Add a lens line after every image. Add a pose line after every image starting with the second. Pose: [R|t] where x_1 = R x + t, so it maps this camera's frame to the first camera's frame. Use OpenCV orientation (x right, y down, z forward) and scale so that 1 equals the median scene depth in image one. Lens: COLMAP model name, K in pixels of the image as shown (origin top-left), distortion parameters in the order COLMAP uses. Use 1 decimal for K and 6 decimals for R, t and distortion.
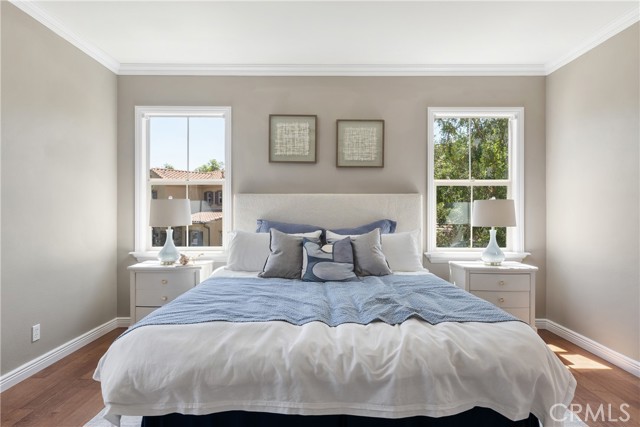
lens RADIAL K [[372.7, 0, 322.9], [0, 372.7, 211.3], [0, 0, 1]] dist [0.003870, 0.003012]
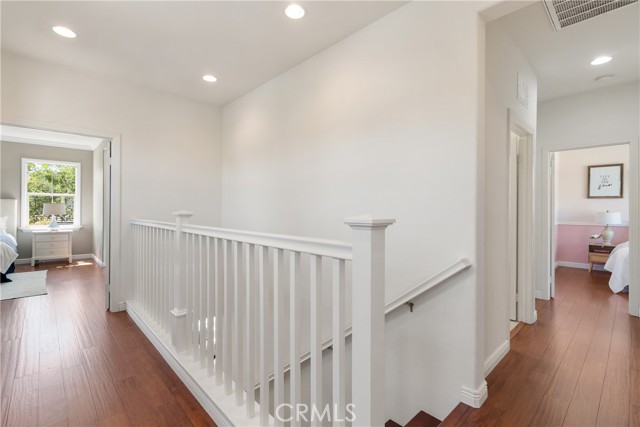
lens RADIAL K [[292.7, 0, 320.2], [0, 292.7, 208.7], [0, 0, 1]] dist [-0.000593, 0.000676]
pose [[0.727444, 0.001316, 0.686166, 0.380110], [-0.002125, 0.999998, 0.000334, -0.000296], [-0.686164, -0.001701, 0.727445, -1.347849]]
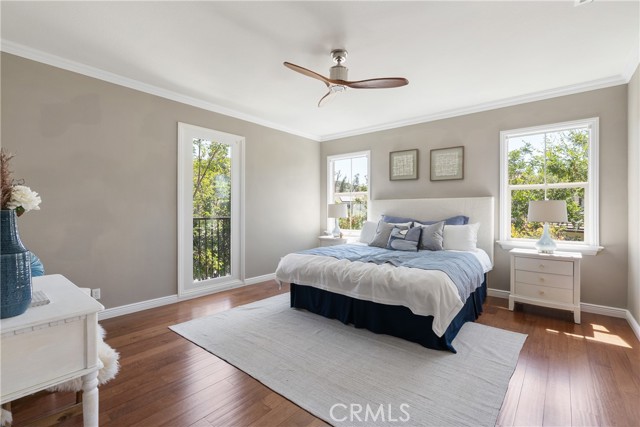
lens RADIAL K [[292.7, 0, 317.0], [0, 292.7, 210.5], [0, 0, 1]] dist [-0.000593, 0.000676]
pose [[0.767396, 0.000050, -0.641174, 0.457983], [0.001561, 0.999997, 0.001947, -0.001115], [0.641172, -0.002495, 0.767393, -0.223192]]
